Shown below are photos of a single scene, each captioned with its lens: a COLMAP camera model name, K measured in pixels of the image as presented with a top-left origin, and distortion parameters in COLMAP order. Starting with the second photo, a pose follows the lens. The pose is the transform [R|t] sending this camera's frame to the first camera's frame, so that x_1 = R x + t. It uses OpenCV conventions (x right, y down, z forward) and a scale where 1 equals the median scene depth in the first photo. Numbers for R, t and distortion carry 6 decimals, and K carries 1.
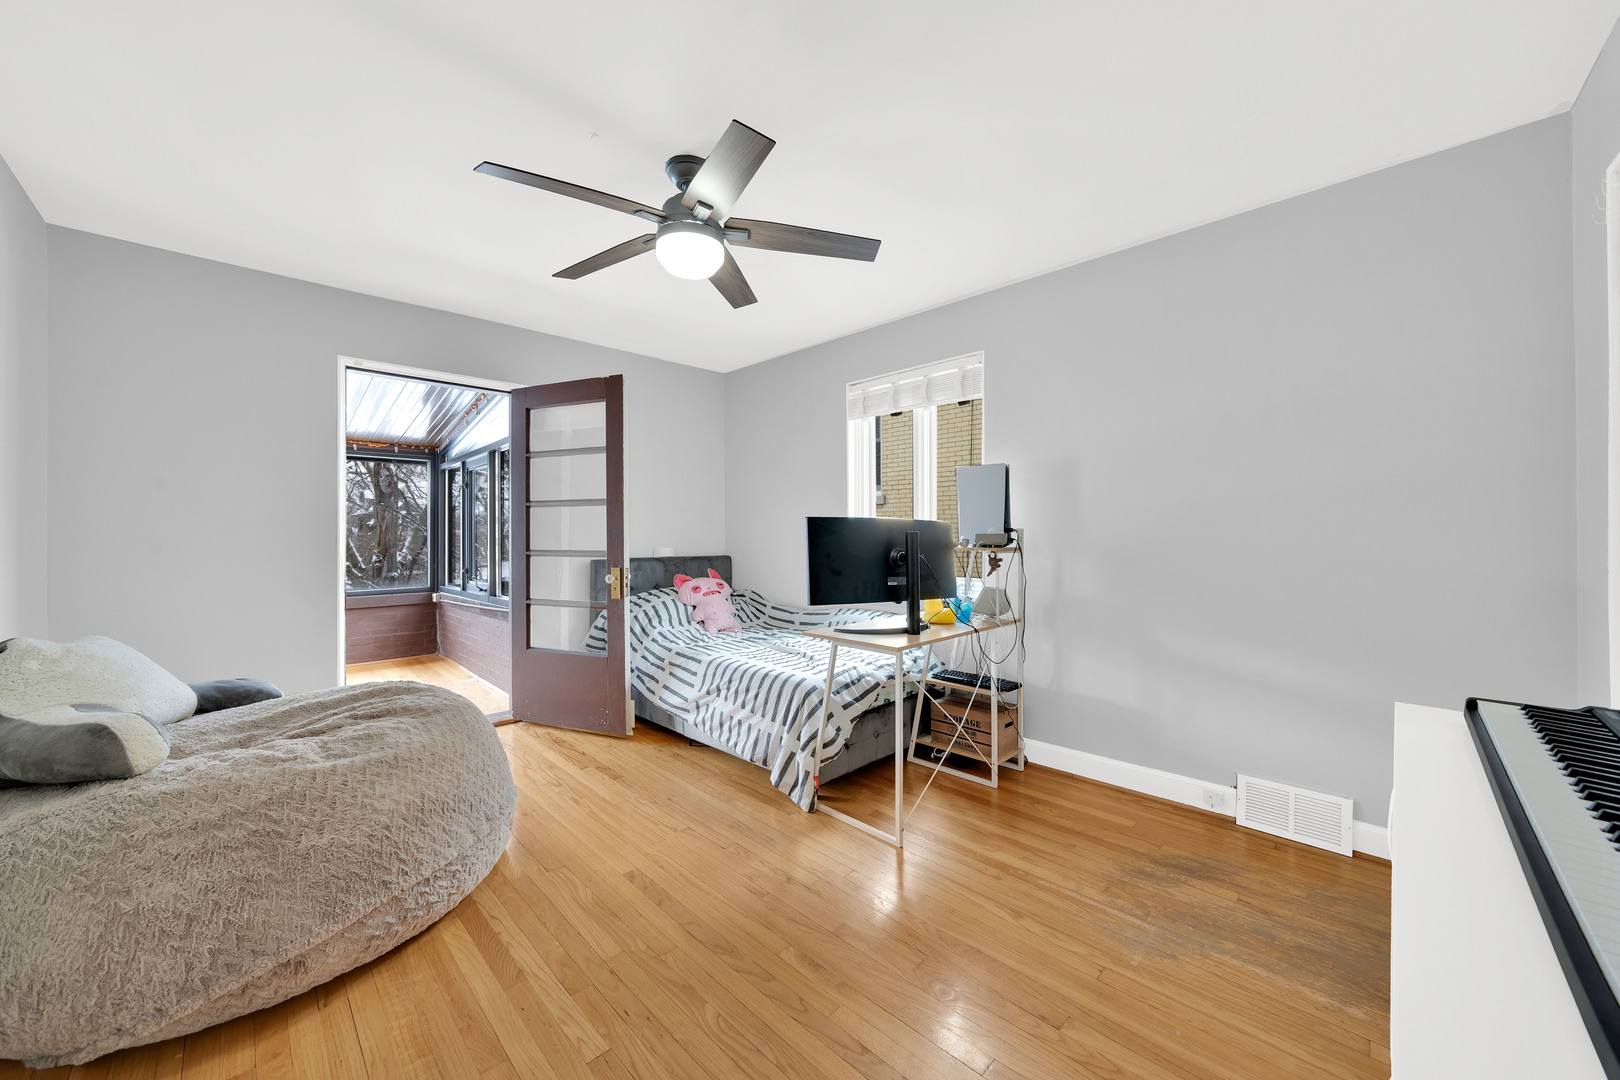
lens RADIAL K [[575.5, 0, 810.0], [0, 575.5, 540.0], [0, 0, 1]] dist [-0.001000, -0.000025]
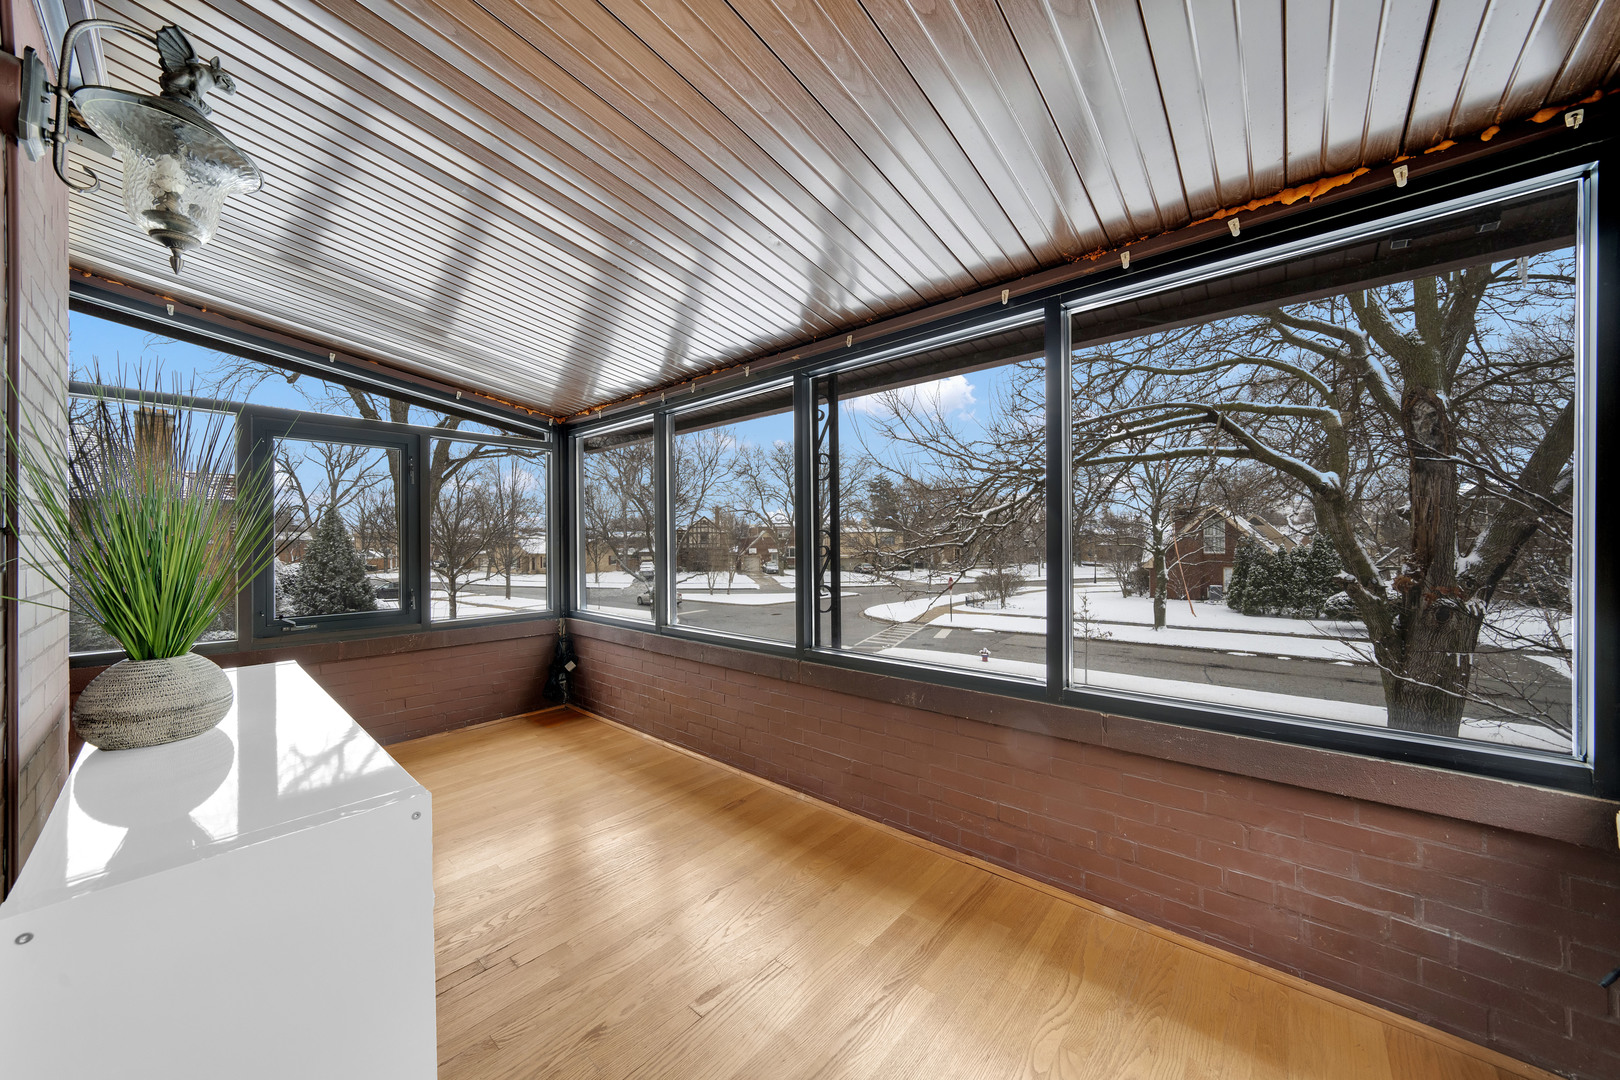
lens RADIAL K [[575.5, 0, 810.0], [0, 575.5, 540.0], [0, 0, 1]] dist [-0.001000, -0.000025]
pose [[0.094292, 0.005226, -0.995531, -0.267517], [0.009975, 0.999931, 0.006194, -0.006440], [0.995495, -0.010514, 0.094233, 0.388328]]
